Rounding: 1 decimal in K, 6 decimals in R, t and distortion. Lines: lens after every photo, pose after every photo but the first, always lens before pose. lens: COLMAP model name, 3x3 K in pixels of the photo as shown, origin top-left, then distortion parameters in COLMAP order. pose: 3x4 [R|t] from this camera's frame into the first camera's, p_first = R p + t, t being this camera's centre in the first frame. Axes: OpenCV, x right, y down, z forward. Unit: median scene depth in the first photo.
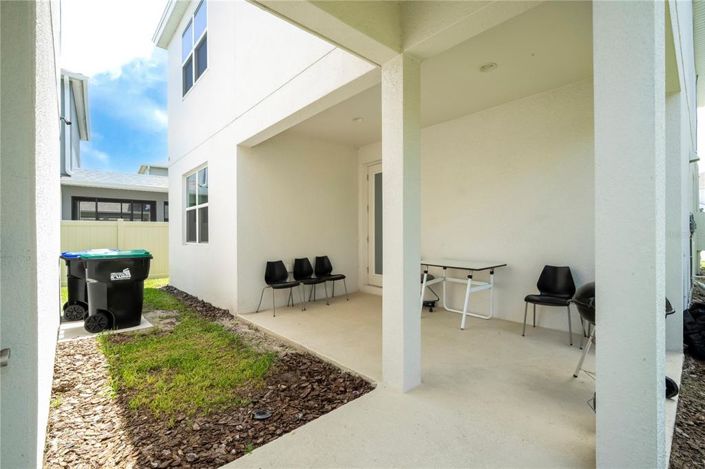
lens RADIAL K [[321.0, 0, 352.6], [0, 321.0, 240.8], [0, 0, 1]] dist [0.000822, 0.000205]
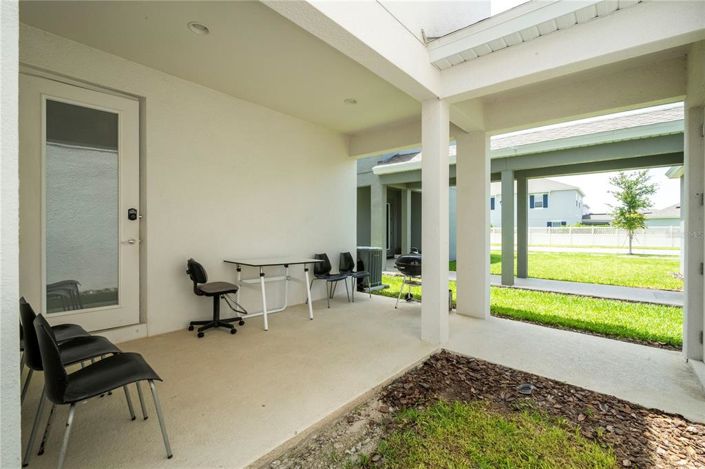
lens RADIAL K [[321.0, 0, 352.6], [0, 321.0, 240.8], [0, 0, 1]] dist [0.000822, 0.000205]
pose [[-0.127508, 0.000952, 0.991837, -0.779800], [-0.000814, 0.999999, -0.001065, 0.014417], [-0.991837, -0.000943, -0.127508, 1.072531]]
